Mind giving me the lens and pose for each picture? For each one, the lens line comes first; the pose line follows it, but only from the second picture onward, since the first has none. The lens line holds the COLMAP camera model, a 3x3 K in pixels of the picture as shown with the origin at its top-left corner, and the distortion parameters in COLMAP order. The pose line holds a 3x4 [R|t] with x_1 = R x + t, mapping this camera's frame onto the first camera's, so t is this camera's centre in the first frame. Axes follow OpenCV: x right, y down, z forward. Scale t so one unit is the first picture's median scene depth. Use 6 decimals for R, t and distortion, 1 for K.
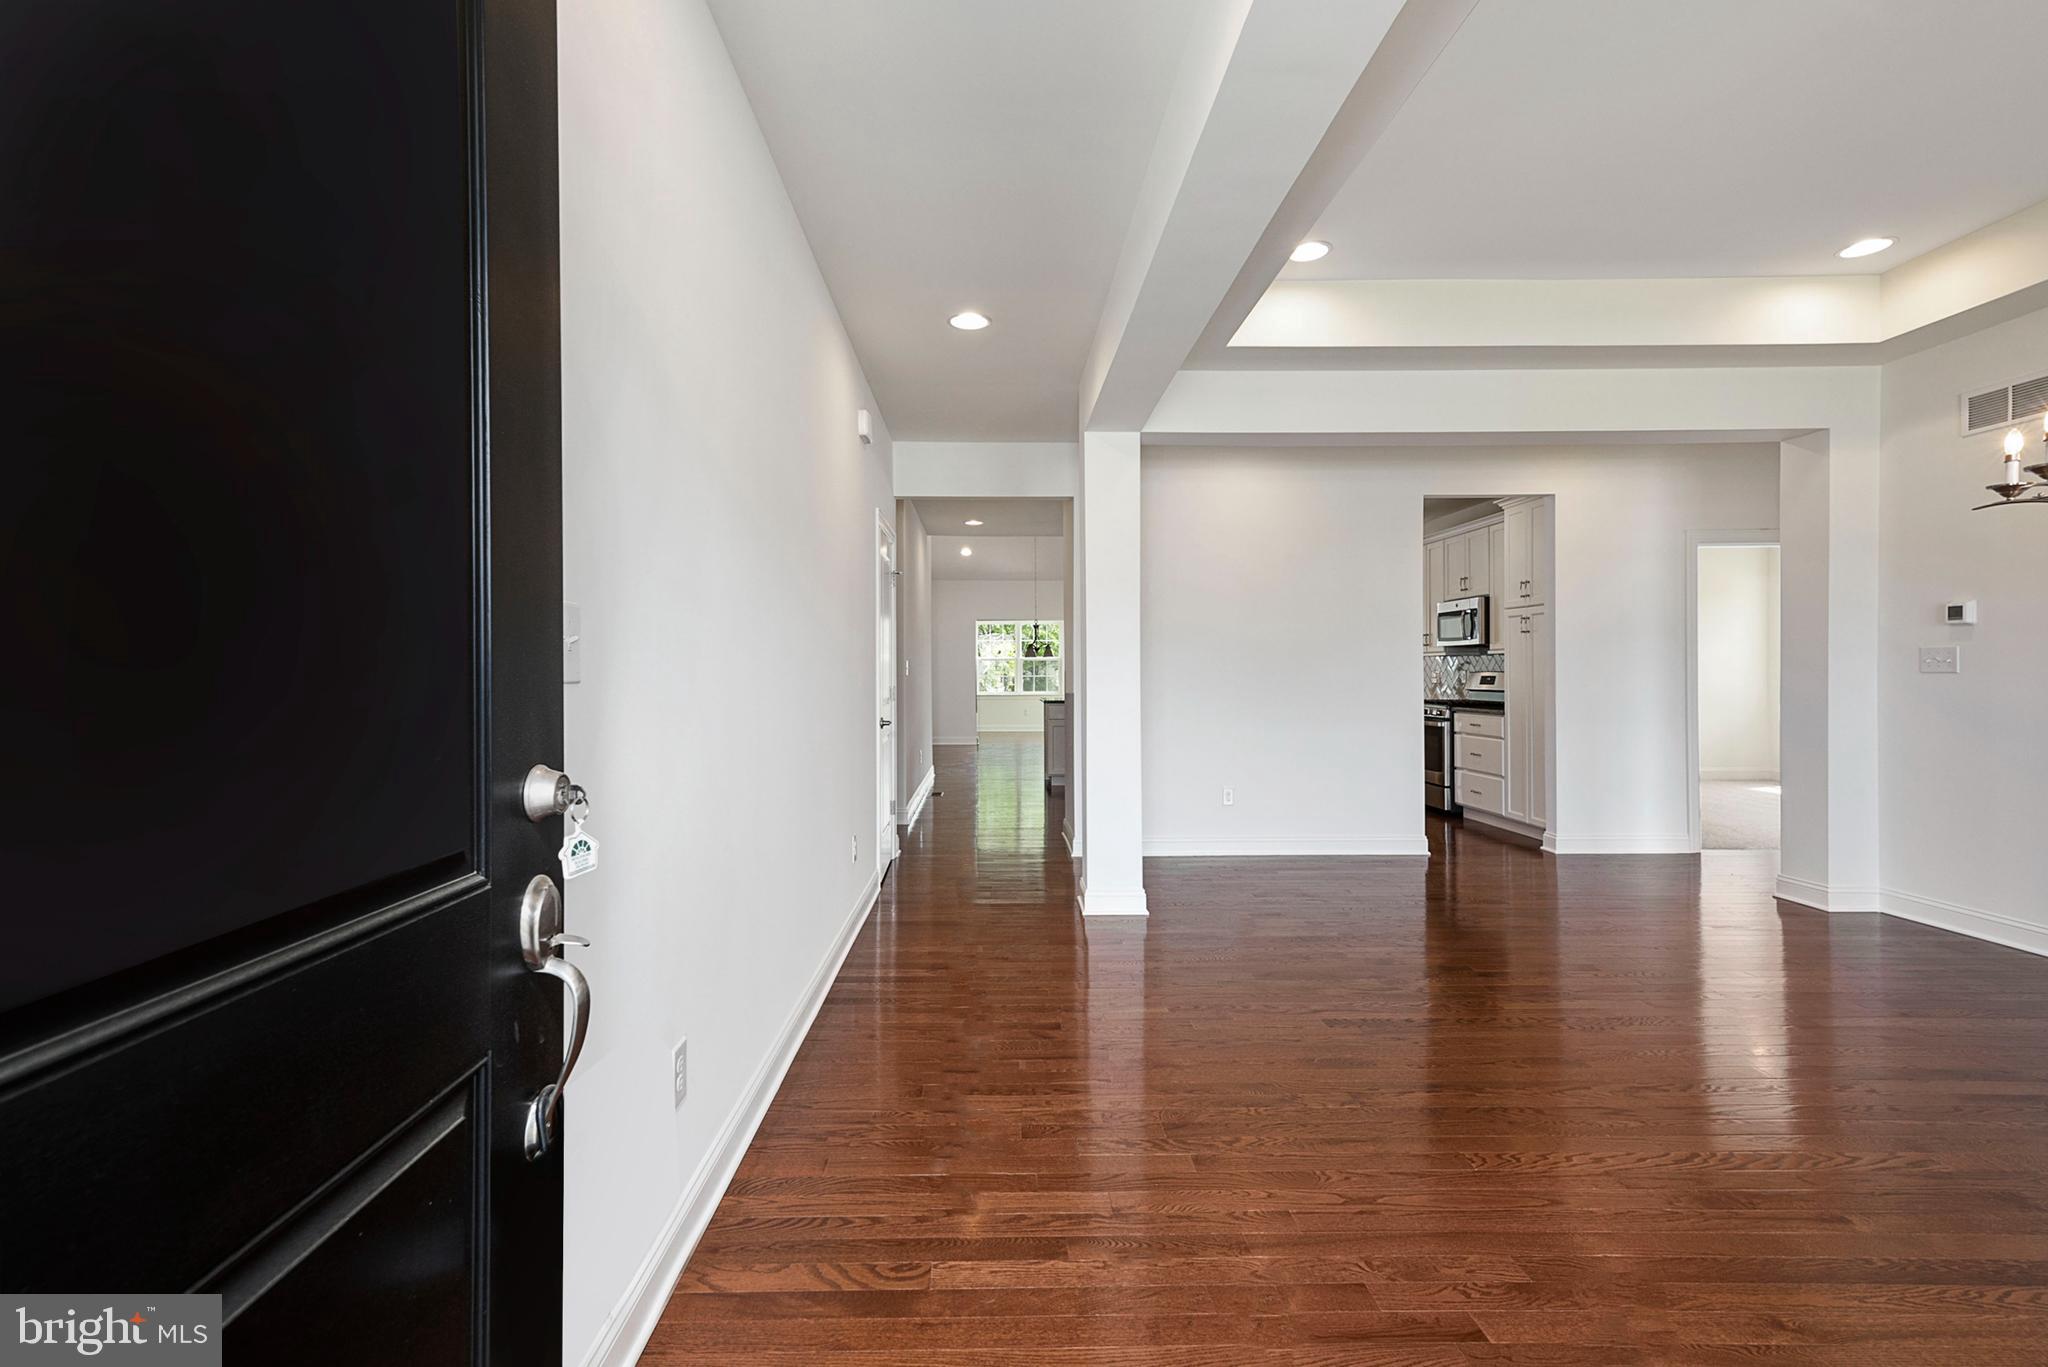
lens RADIAL K [[902.7, 0, 1030.5], [0, 902.7, 668.5], [0, 0, 1]] dist [-0.004247, 0.003867]
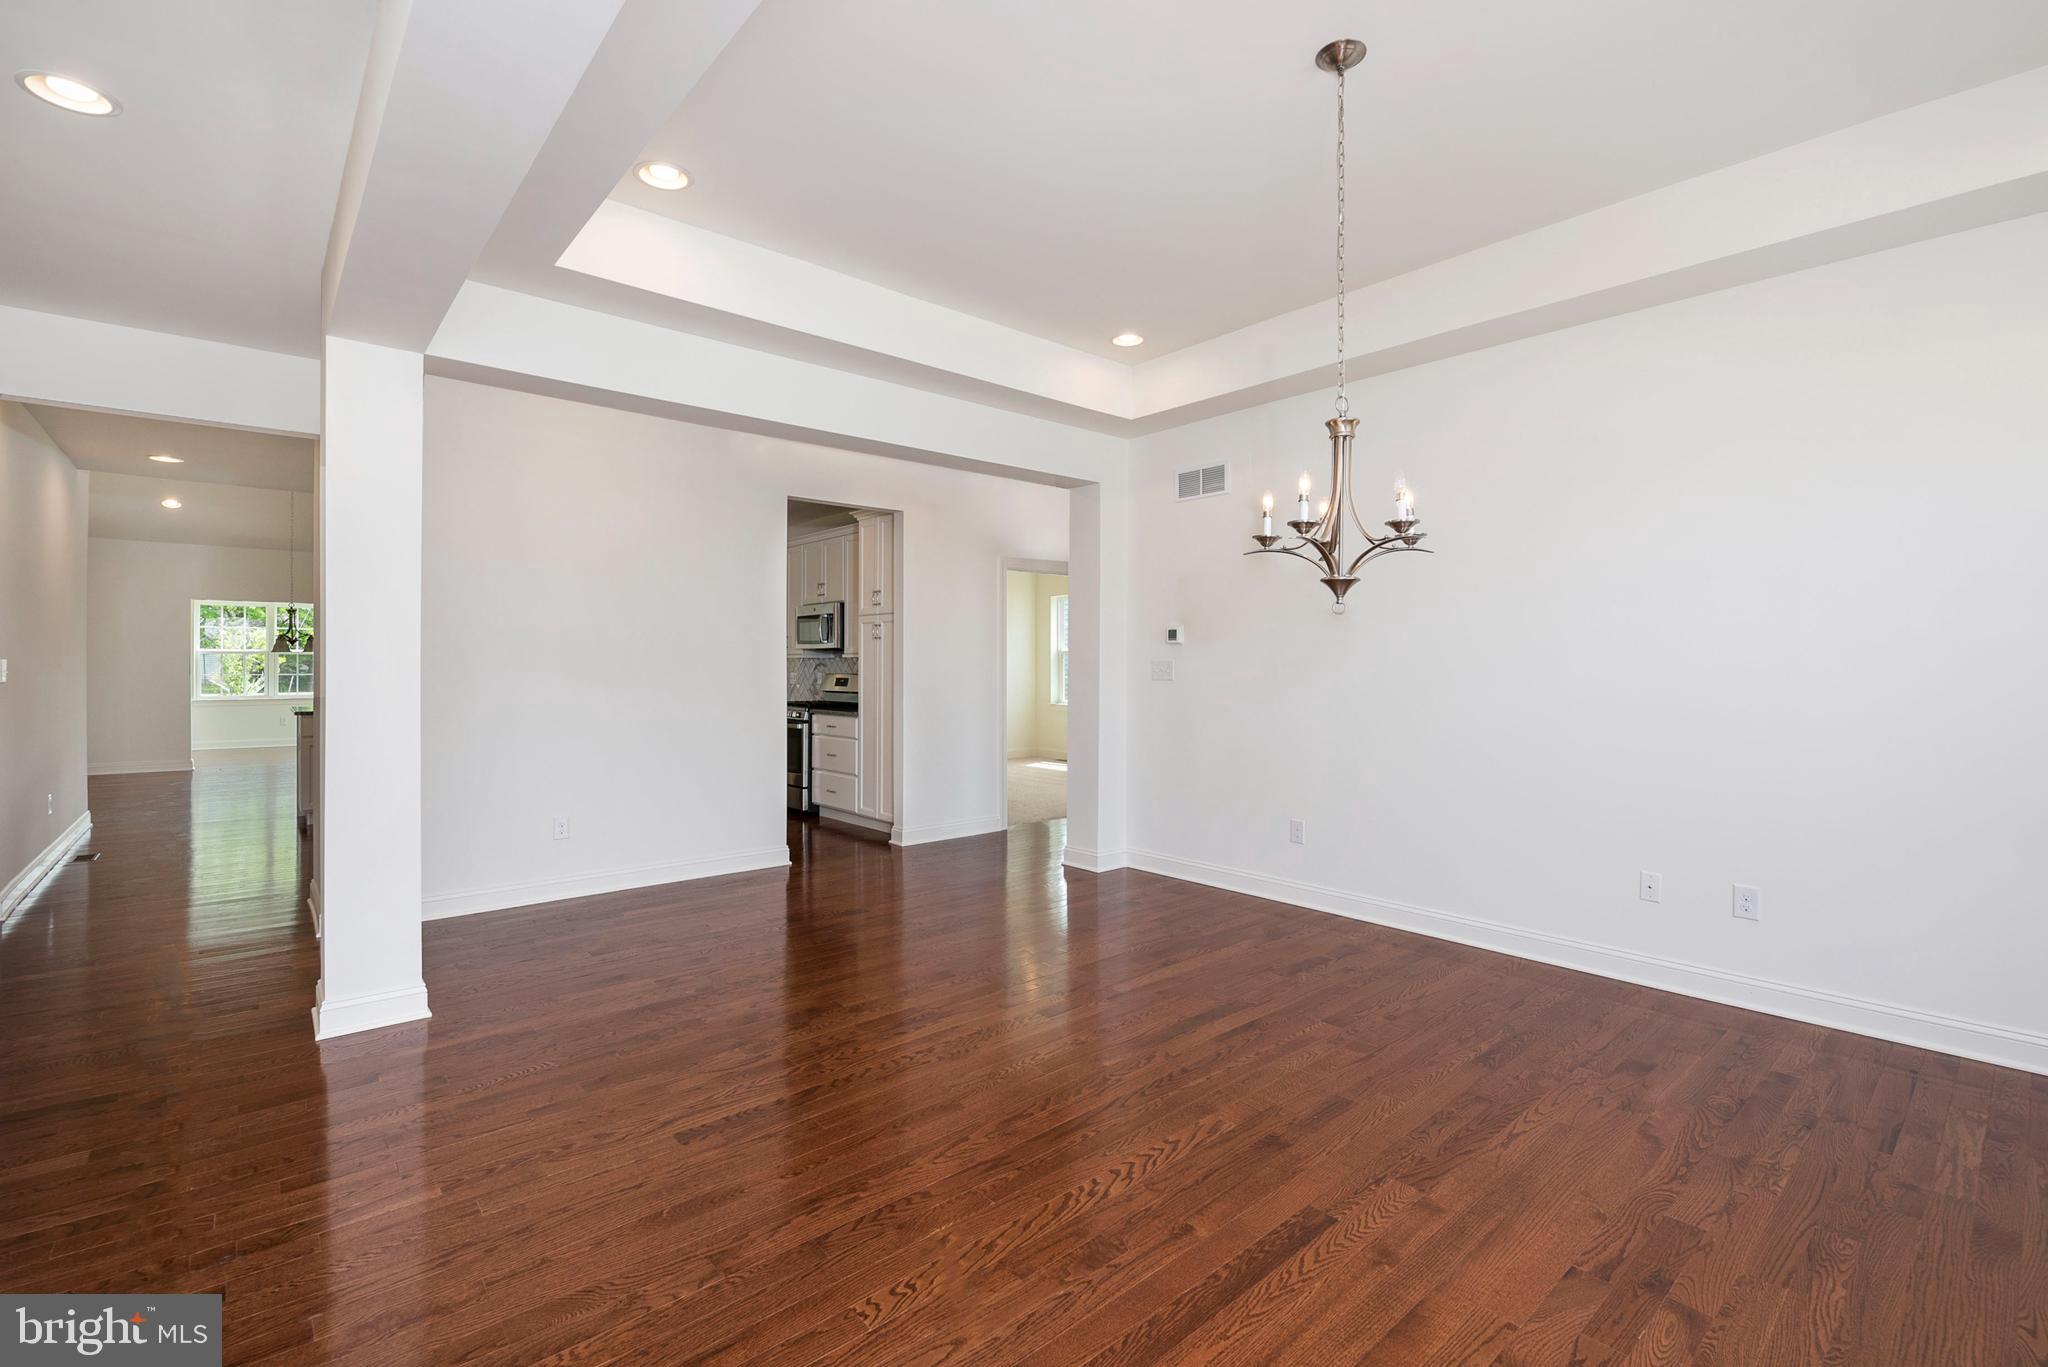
lens RADIAL K [[902.7, 0, 1039.4], [0, 902.7, 665.2], [0, 0, 1]] dist [-0.004247, 0.003867]
pose [[0.770716, 0.007583, 0.637133, 0.036743], [-0.006512, 0.999971, -0.004025, -0.010287], [-0.637145, -0.001047, 0.770743, 0.108876]]
